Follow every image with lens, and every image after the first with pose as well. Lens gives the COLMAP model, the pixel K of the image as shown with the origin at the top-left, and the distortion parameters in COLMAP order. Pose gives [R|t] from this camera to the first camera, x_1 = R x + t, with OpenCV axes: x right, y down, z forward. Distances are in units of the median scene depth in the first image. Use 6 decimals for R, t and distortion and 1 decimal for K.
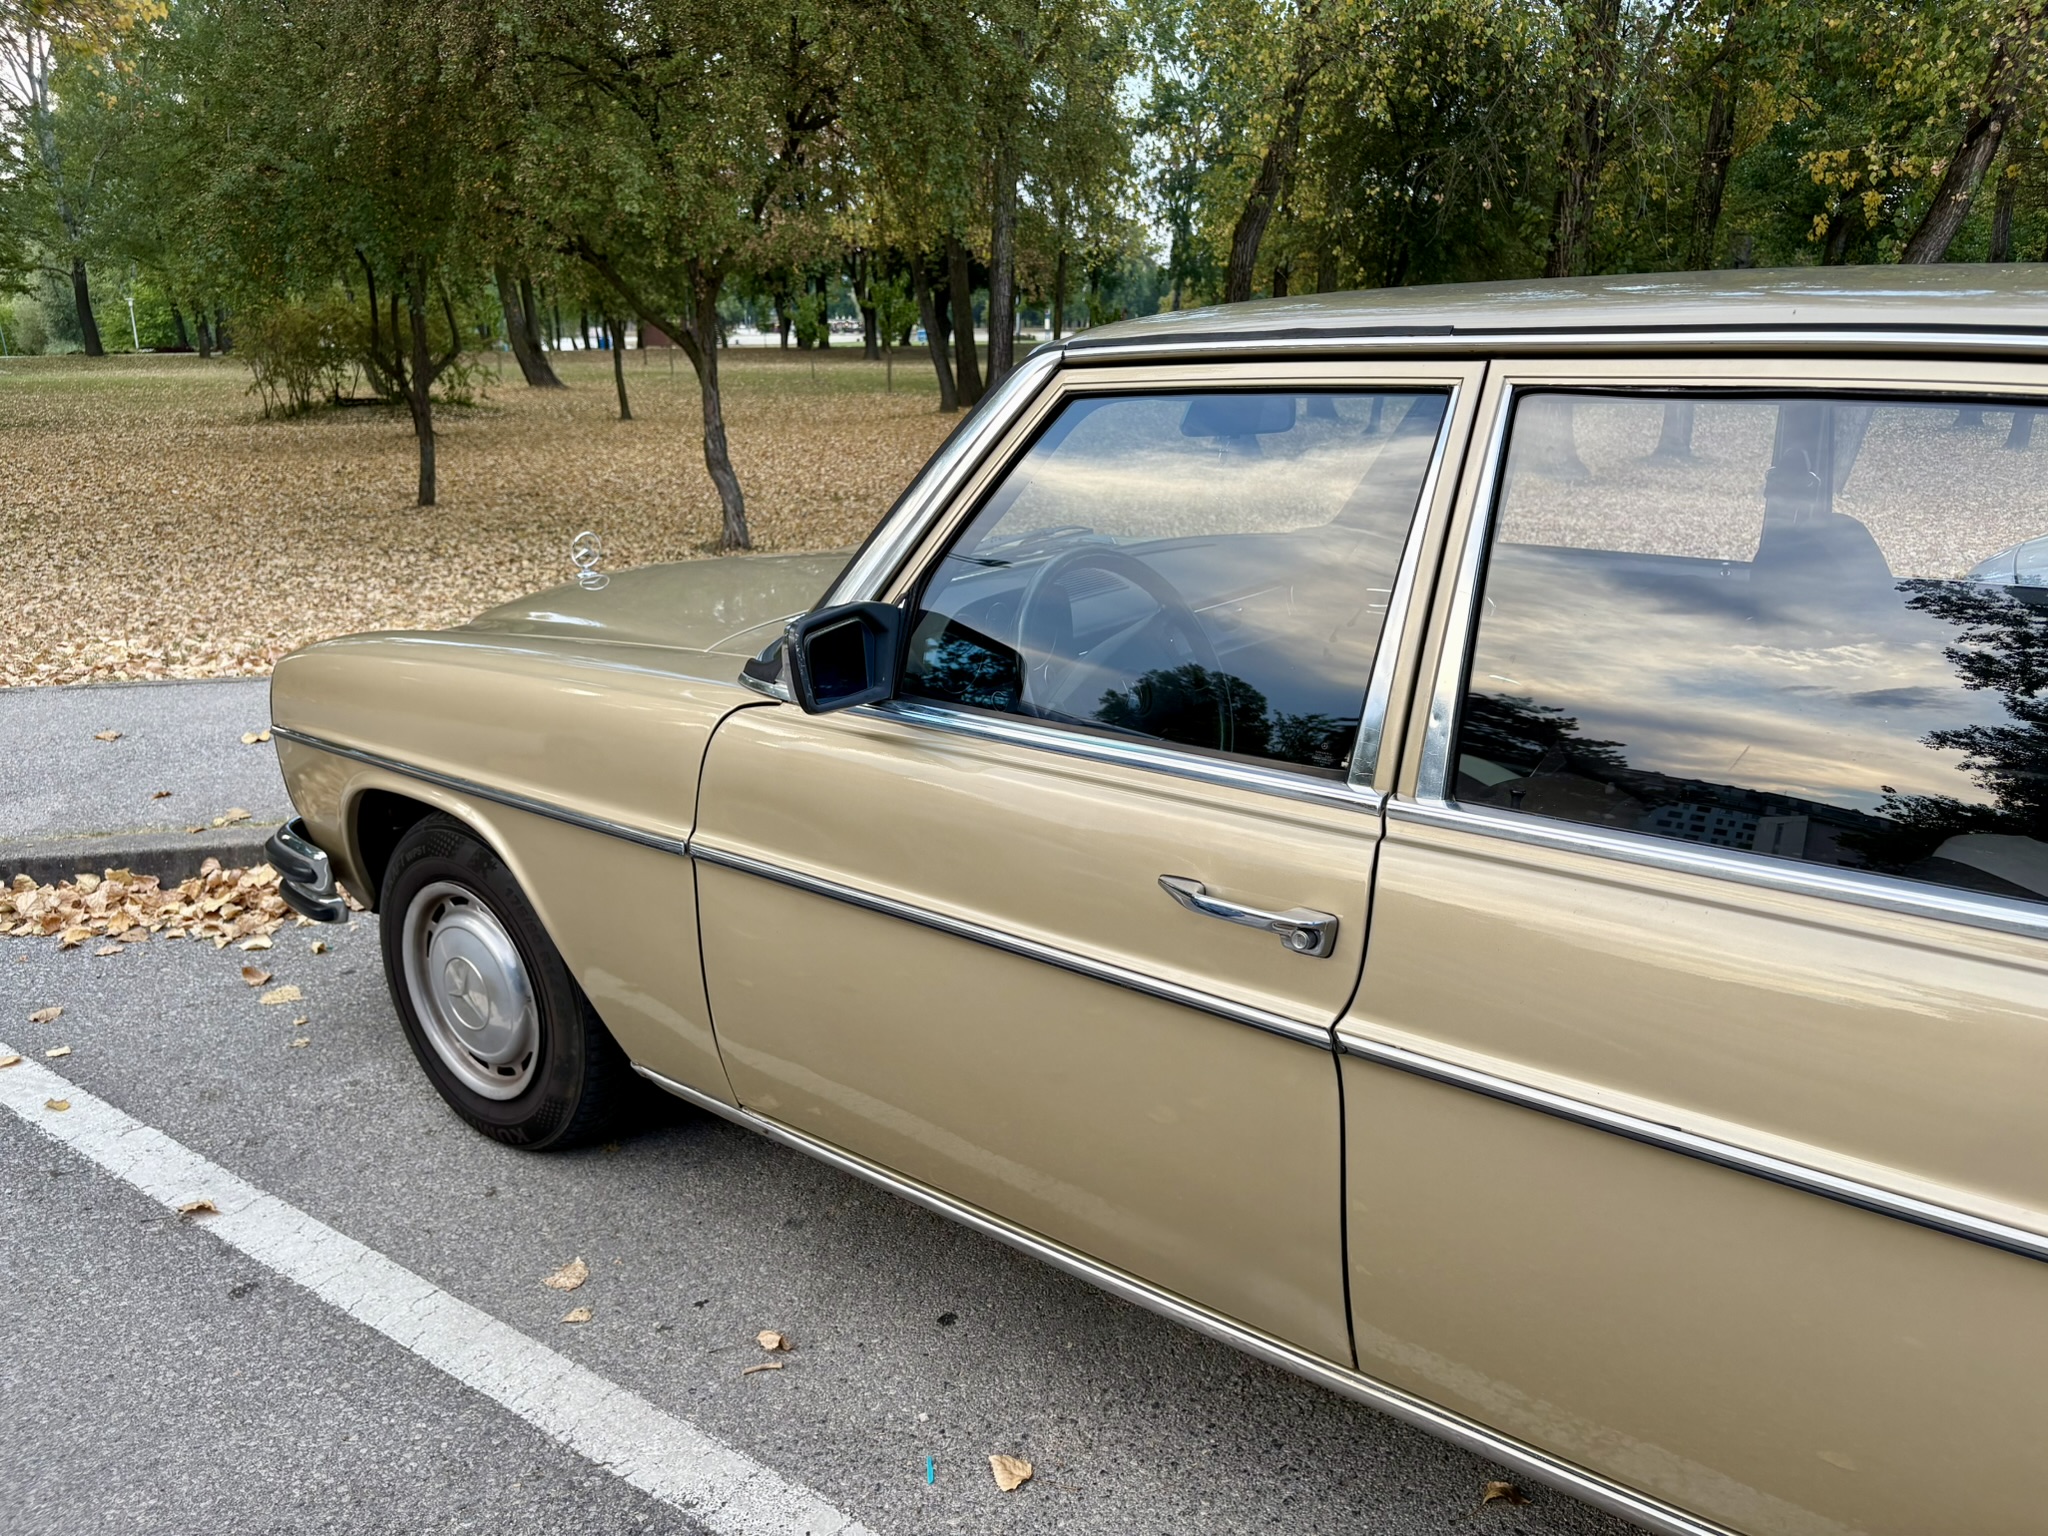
lens RADIAL K [[1543.6, 0, 1024.0], [0, 1543.6, 768.0], [0, 0, 1]] dist [0.043415, -0.052892]
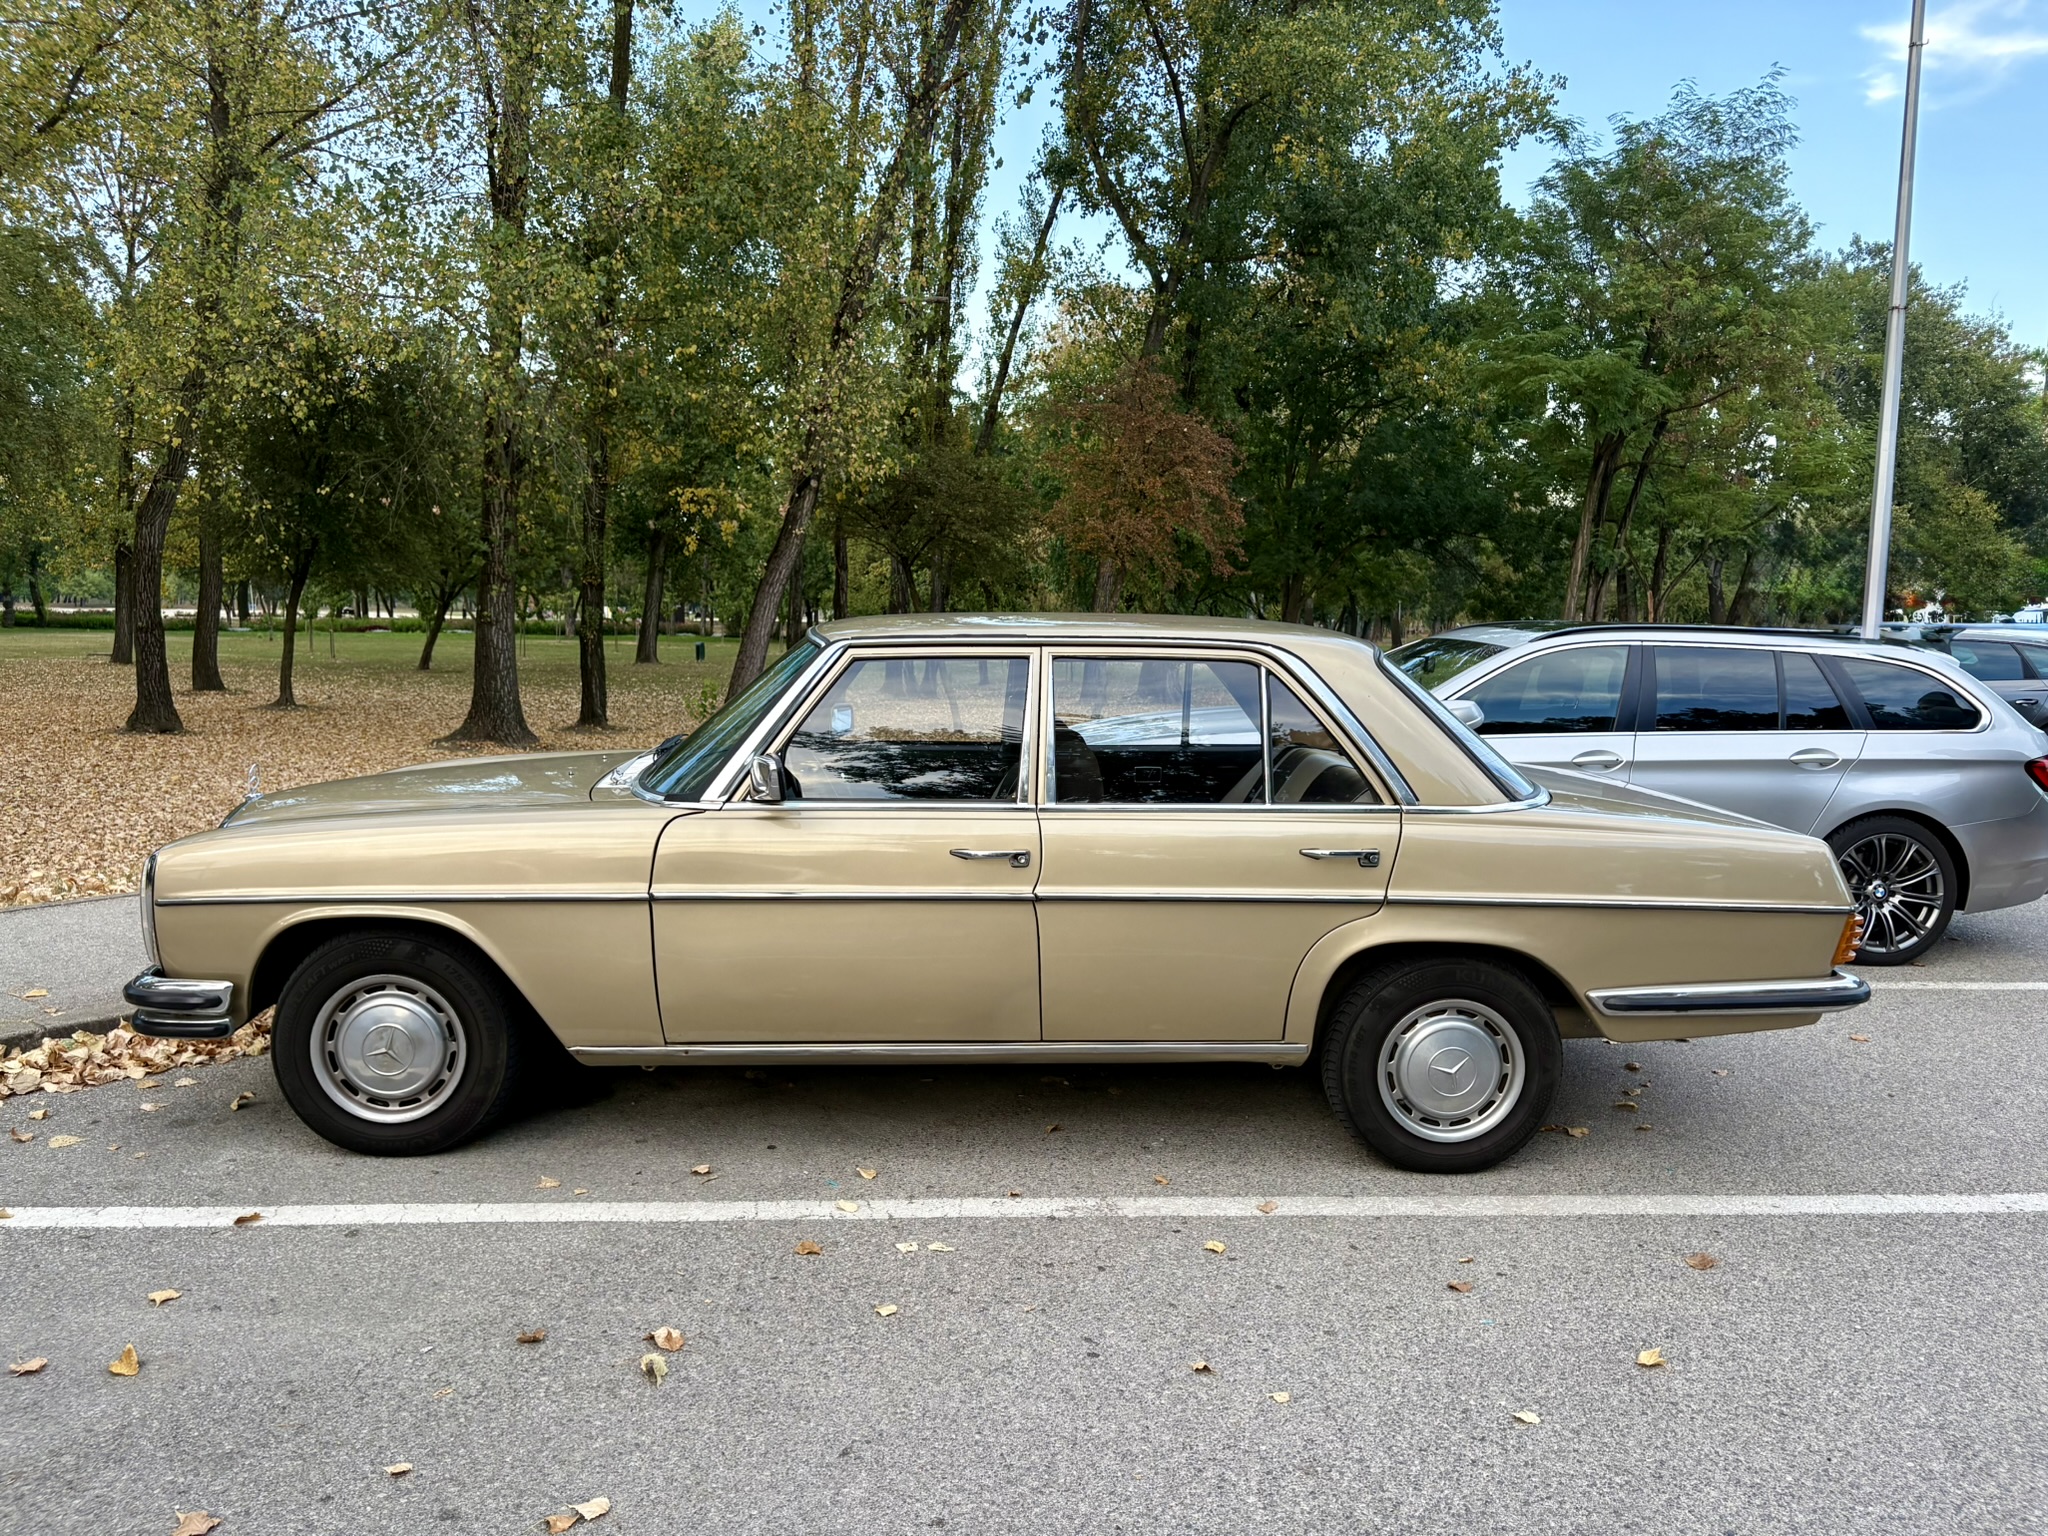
lens RADIAL K [[1543.6, 0, 1024.0], [0, 1543.6, 768.0], [0, 0, 1]] dist [0.043415, -0.052892]
pose [[0.753491, -0.045575, 0.655877, -0.868171], [0.160364, 0.980204, -0.116120, 0.150334], [-0.637600, 0.192675, 0.745883, -0.565896]]
